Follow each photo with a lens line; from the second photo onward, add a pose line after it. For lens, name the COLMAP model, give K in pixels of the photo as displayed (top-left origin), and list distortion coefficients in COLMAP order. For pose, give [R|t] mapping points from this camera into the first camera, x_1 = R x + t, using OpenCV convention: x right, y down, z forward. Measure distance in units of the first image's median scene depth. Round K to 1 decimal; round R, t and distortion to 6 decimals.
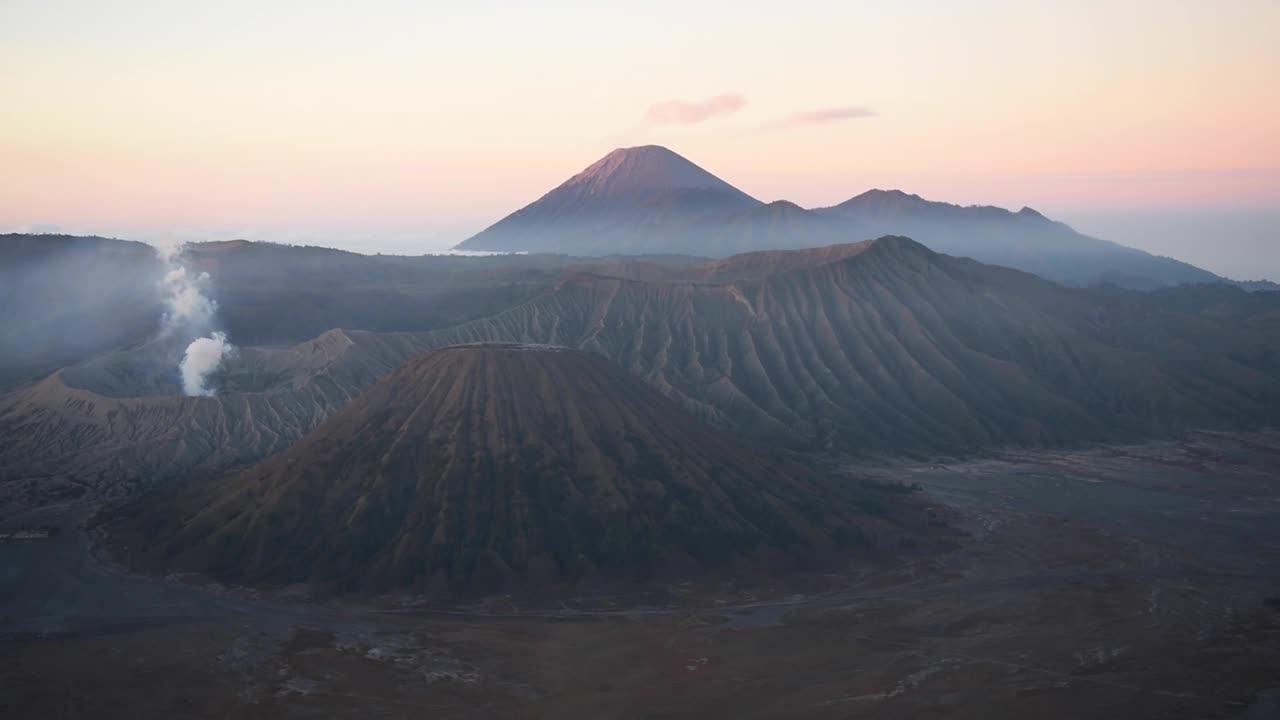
lens RADIAL K [[1626.9, 0, 646.3], [0, 1626.9, 380.2], [0, 0, 1]] dist [0.059100, 0.000000]
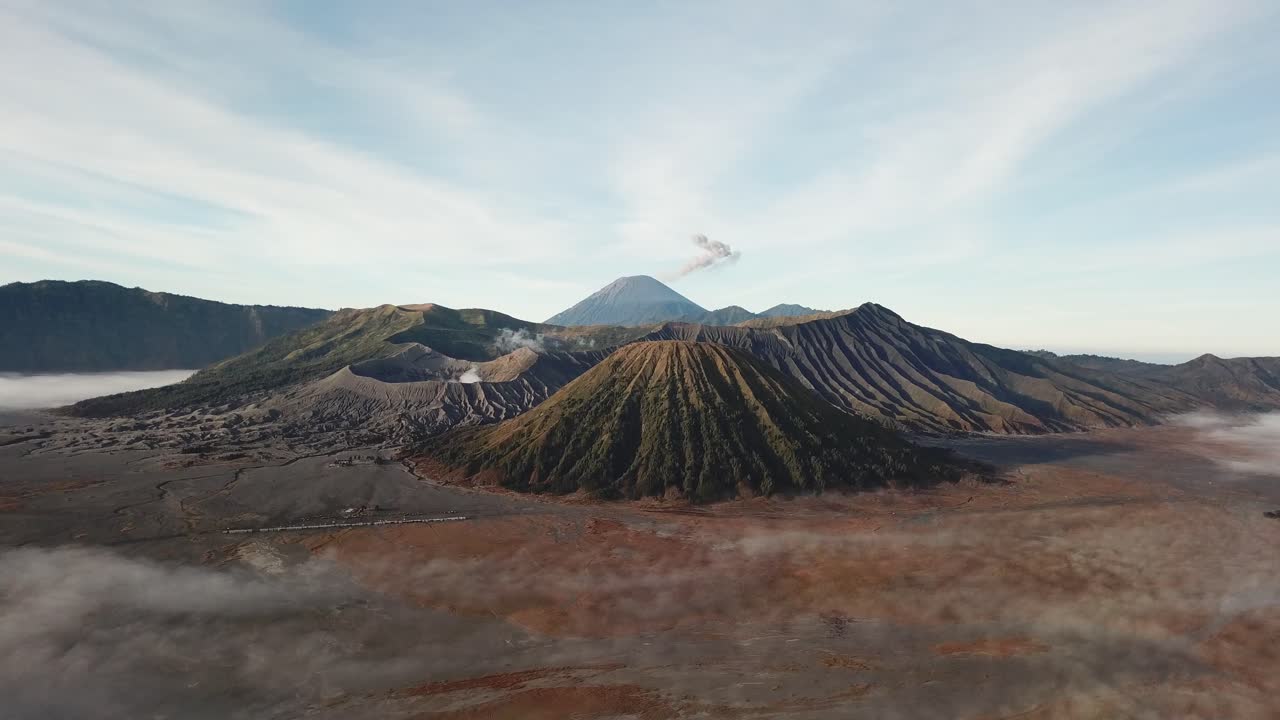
lens RADIAL K [[1007.2, 0, 647.4], [0, 1007.2, 329.1], [0, 0, 1]] dist [0.013174, -0.057167]
pose [[0.999398, 0.021434, 0.027289, -0.127508], [-0.018648, 0.994956, -0.098566, 0.050616], [-0.029264, 0.097998, 0.994756, 0.097581]]
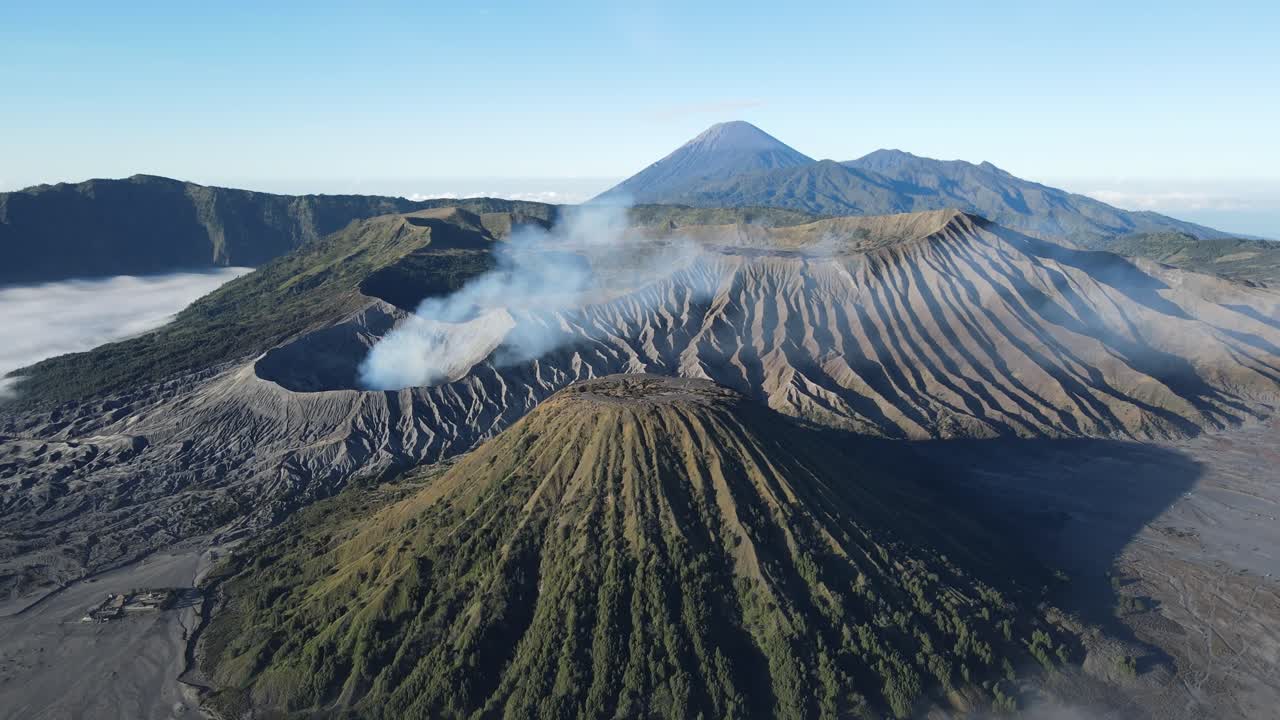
lens RADIAL K [[934.8, 0, 632.9], [0, 934.8, 342.5], [0, 0, 1]] dist [-0.002963, 0.023534]
pose [[0.994905, 0.012128, -0.100082, -0.035555], [-0.002853, 0.995727, 0.092300, -0.085912], [0.100773, -0.091545, 0.990689, 0.418691]]
